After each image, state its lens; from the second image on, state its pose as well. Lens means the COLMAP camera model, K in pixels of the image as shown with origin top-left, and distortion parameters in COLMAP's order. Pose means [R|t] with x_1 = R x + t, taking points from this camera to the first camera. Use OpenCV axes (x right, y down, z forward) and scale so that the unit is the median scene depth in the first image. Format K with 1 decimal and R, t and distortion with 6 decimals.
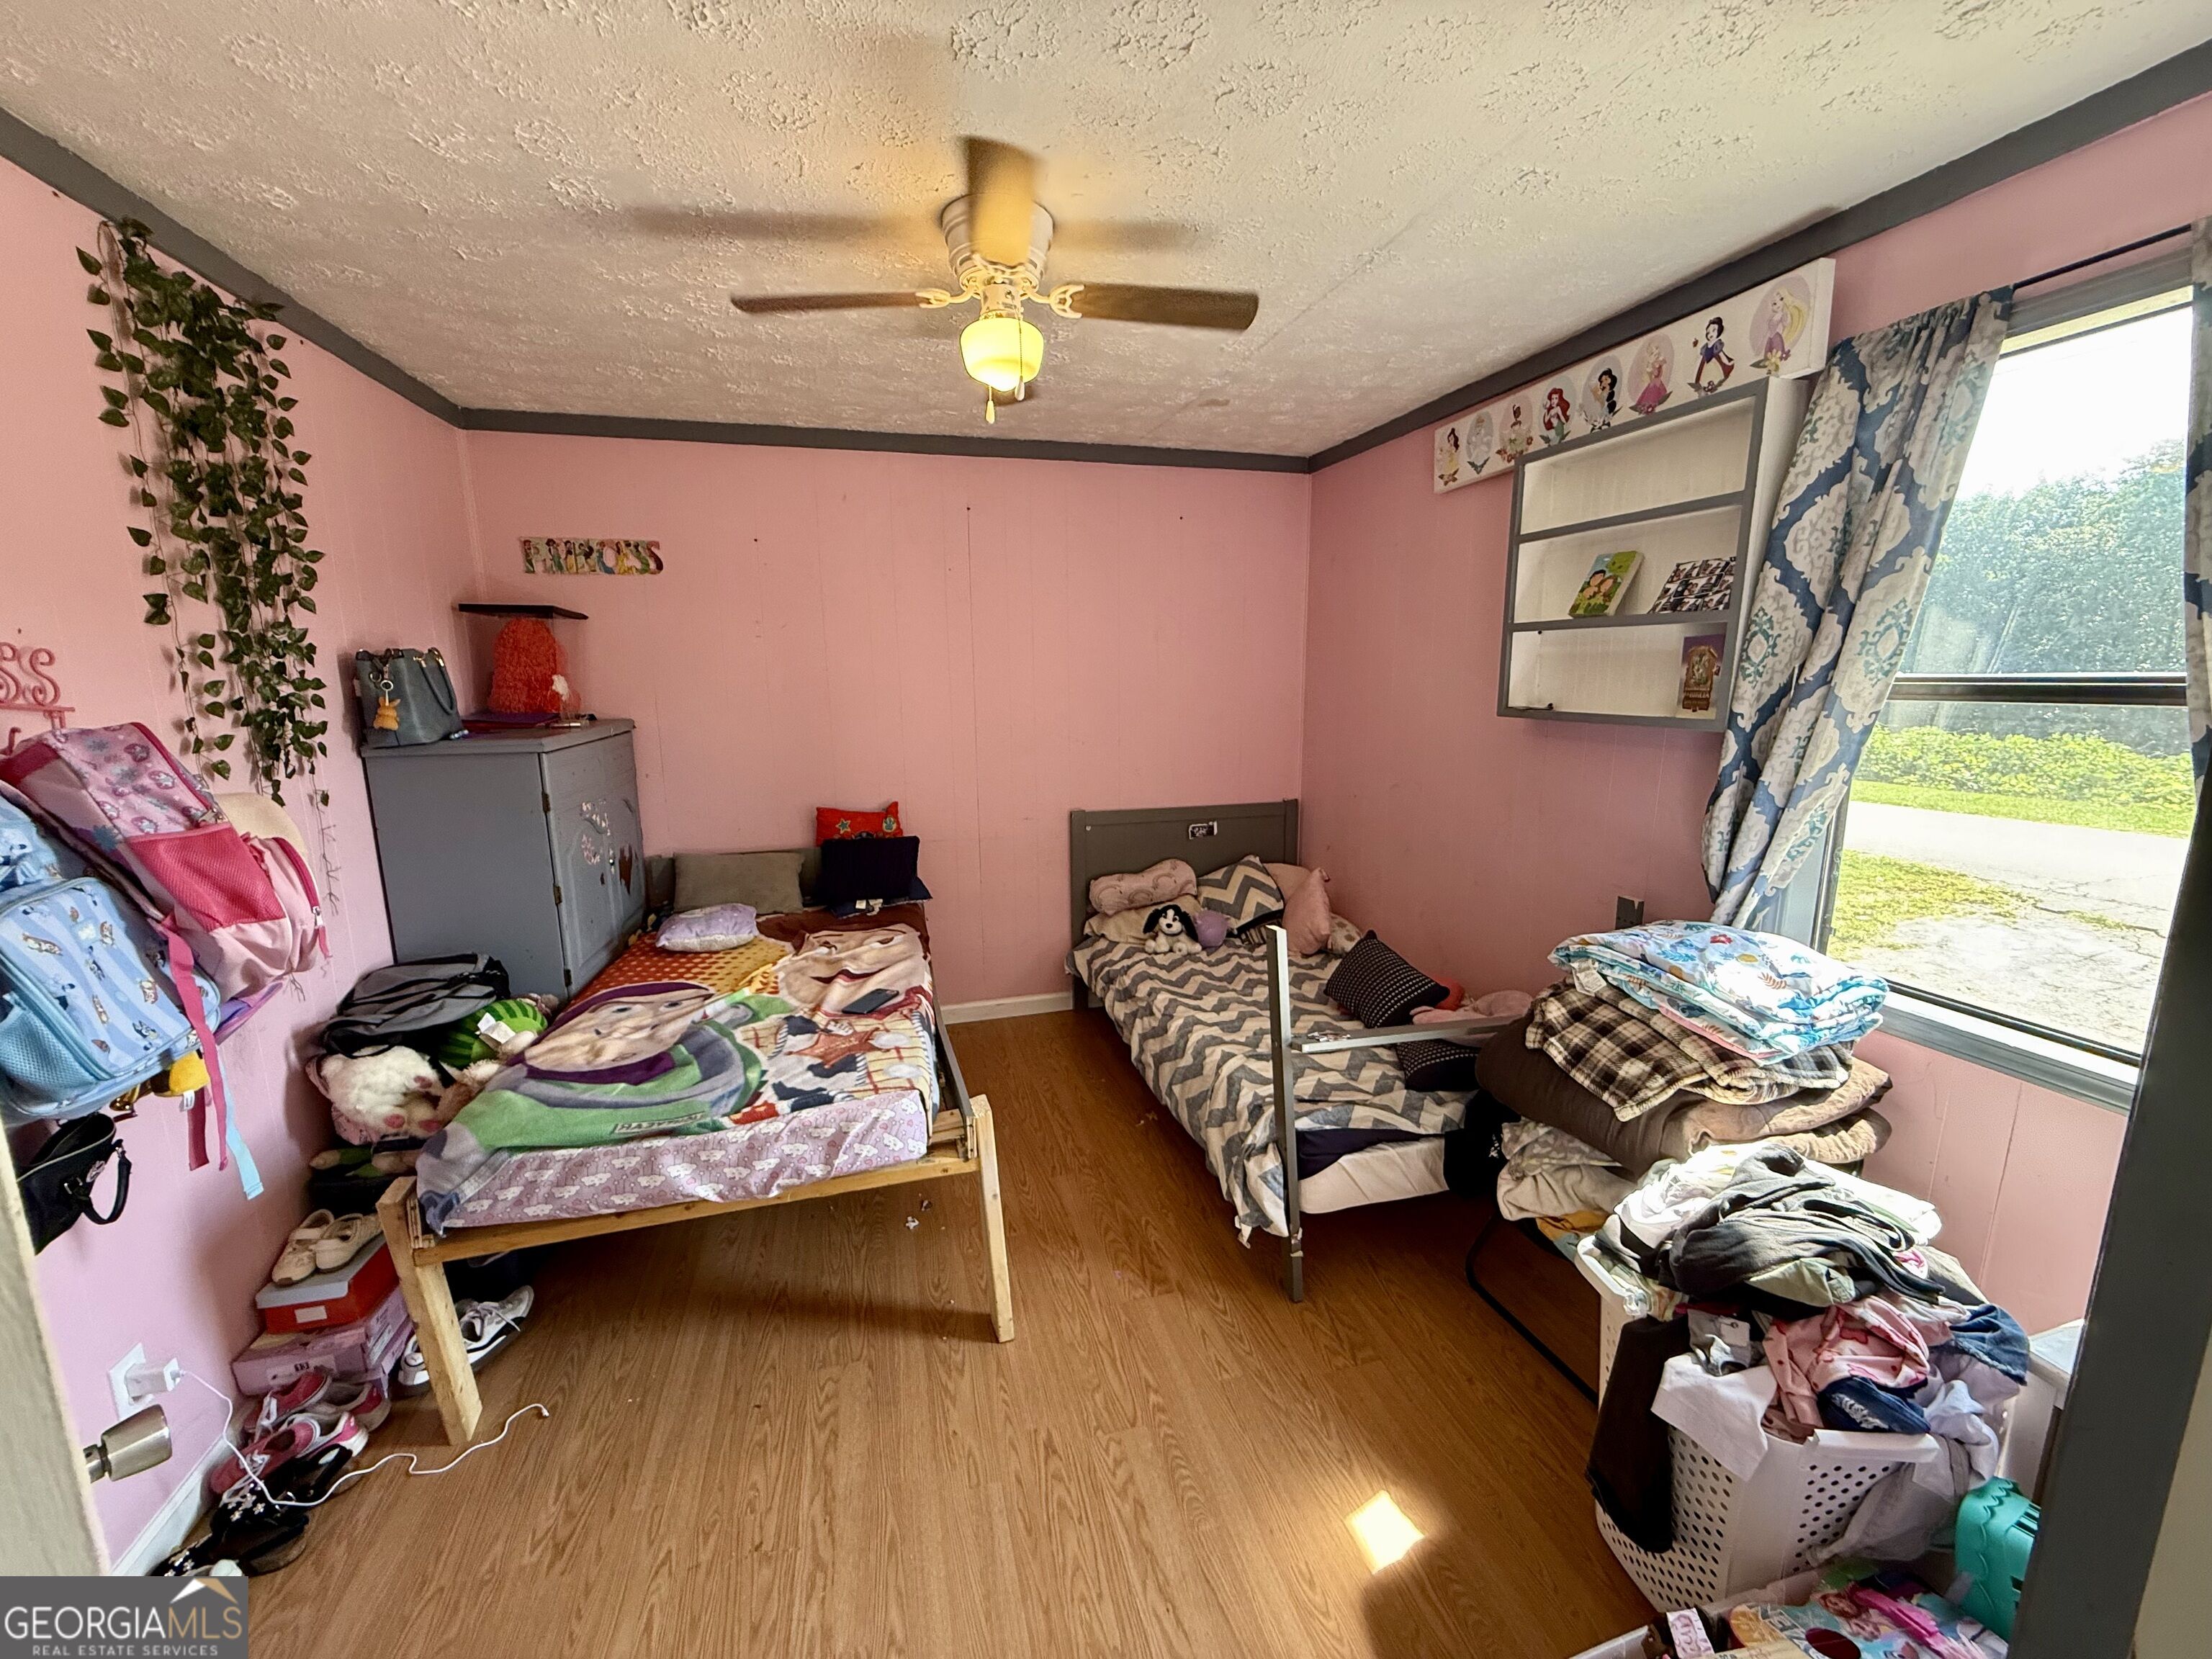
lens RADIAL K [[880.1, 0, 1100.9], [0, 880.1, 826.3], [0, 0, 1]] dist [-0.002951, -0.000395]
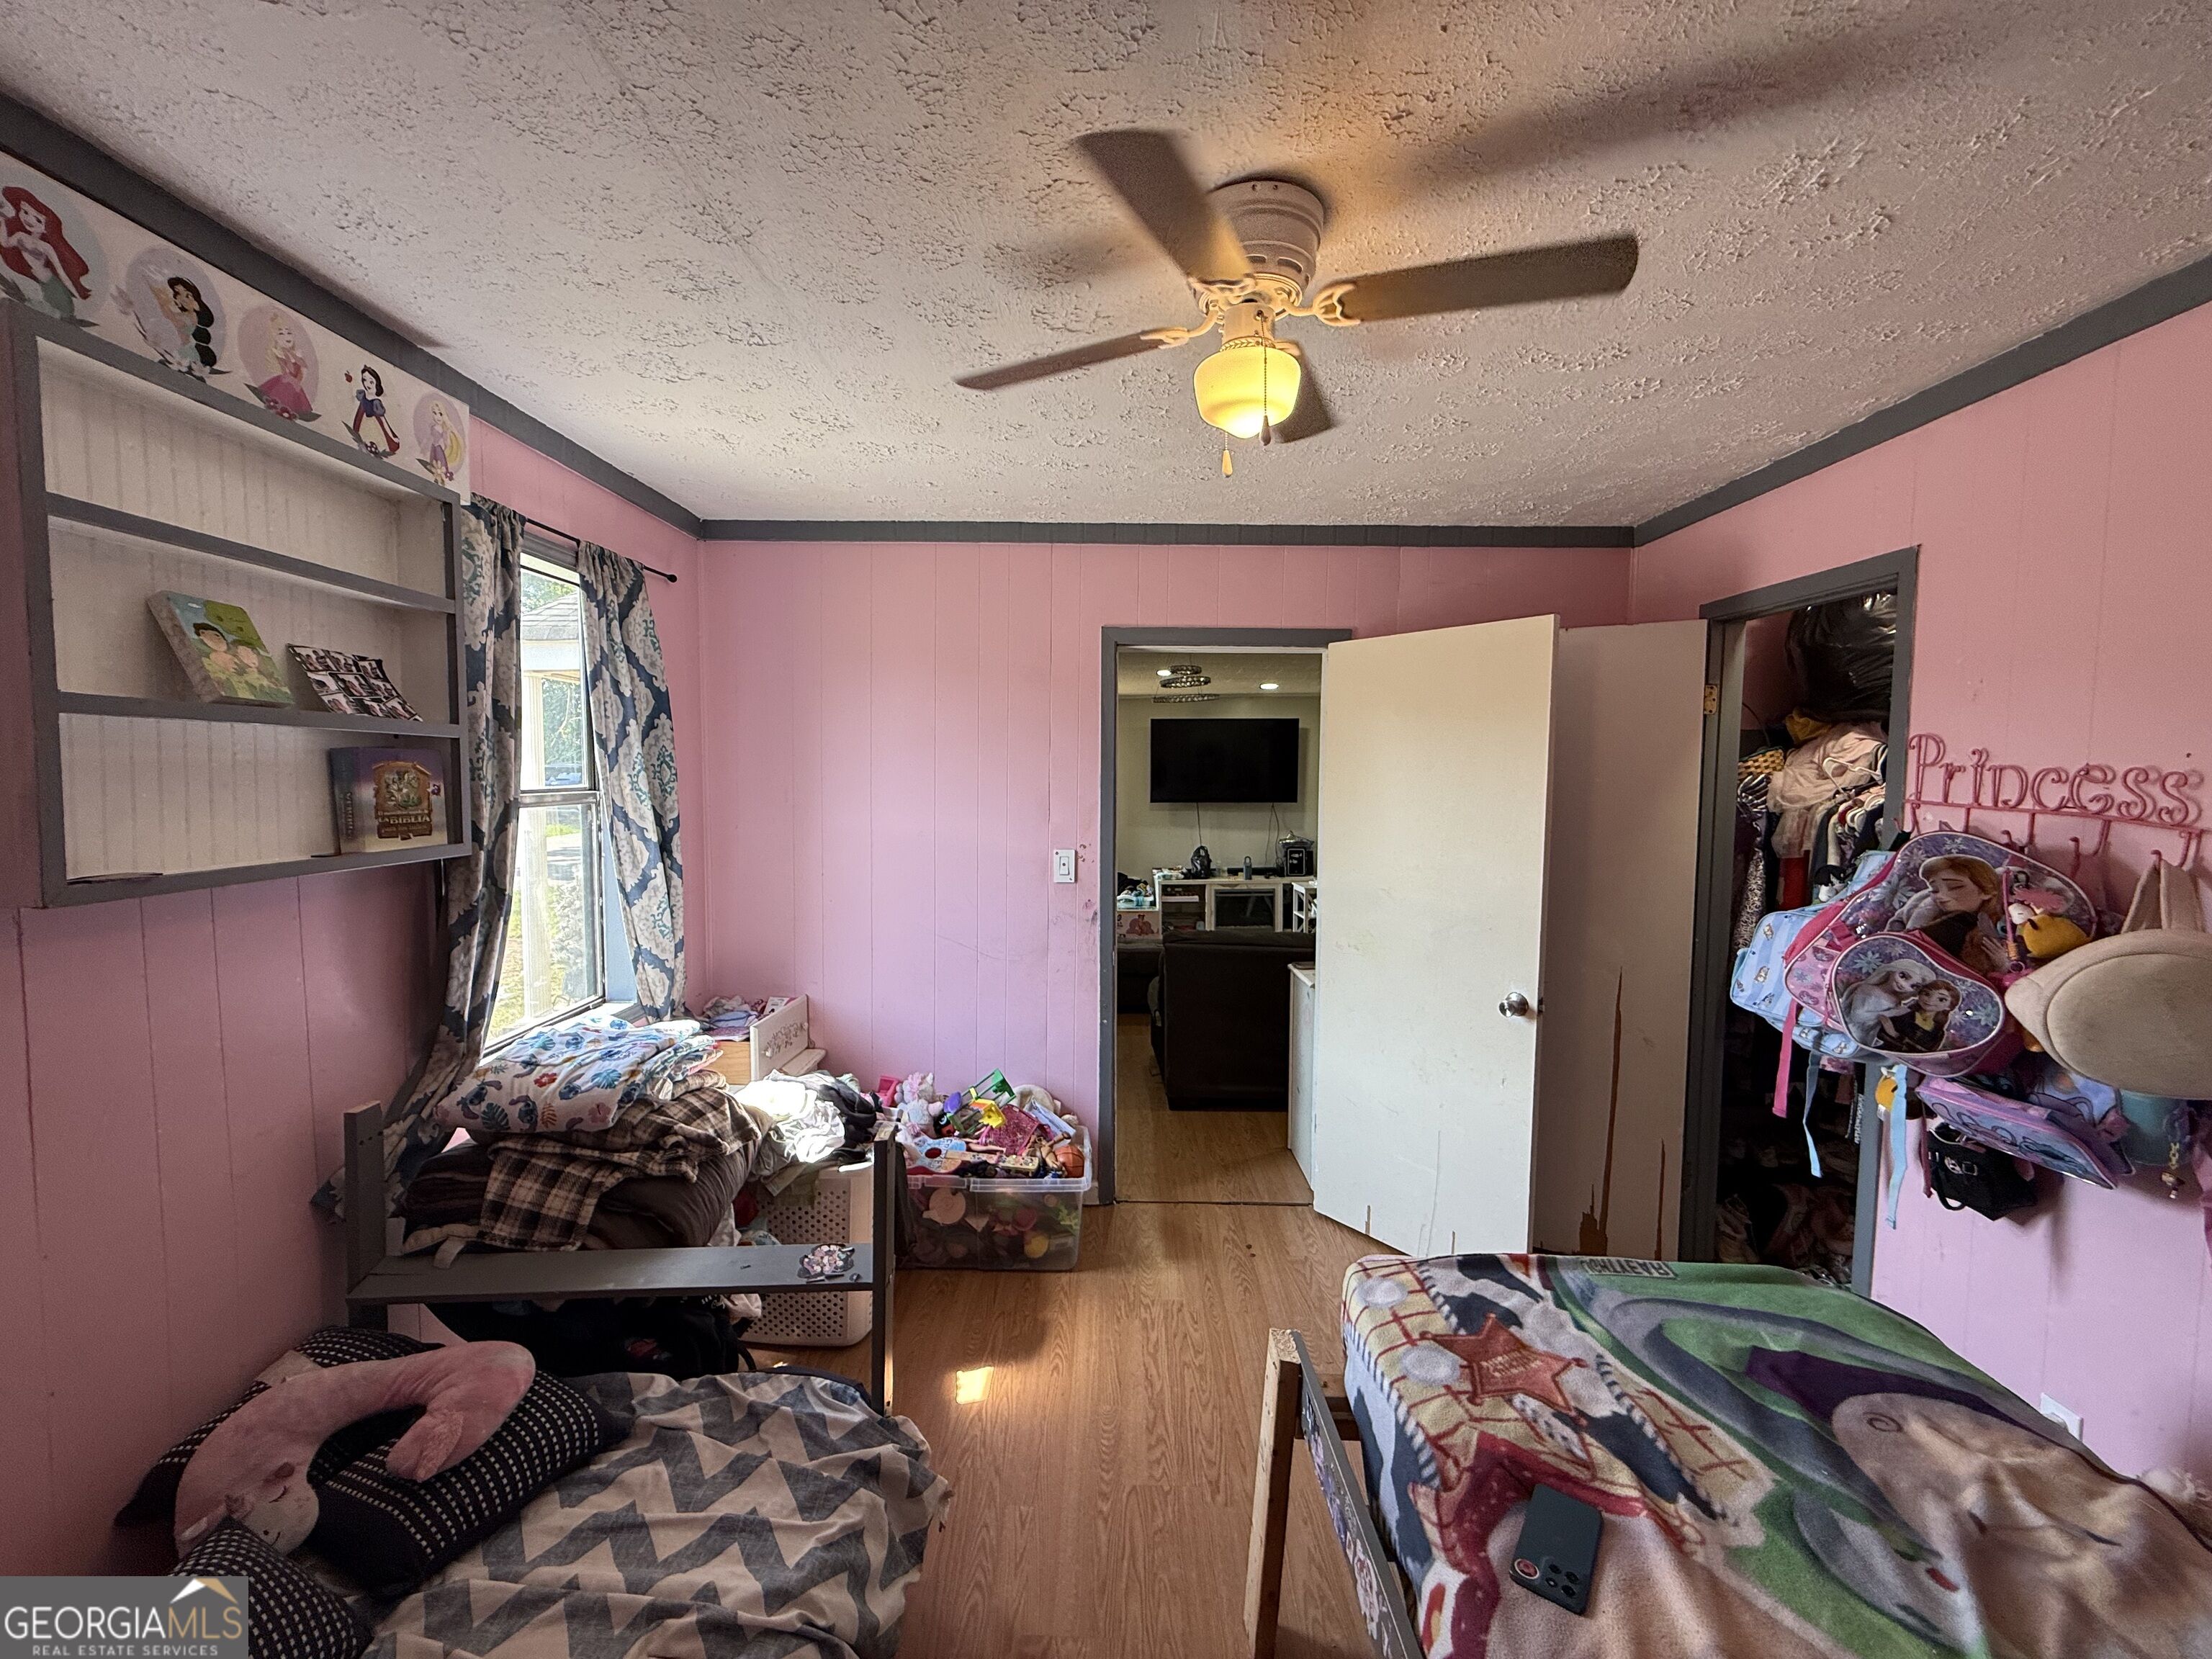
lens RADIAL K [[880.1, 0, 1100.9], [0, 880.1, 826.3], [0, 0, 1]] dist [-0.002951, -0.000395]
pose [[-0.962163, -0.015859, 0.272014, -0.180857], [0.048174, 0.972677, 0.227111, -0.306919], [-0.268183, 0.231622, -0.935109, 1.635197]]
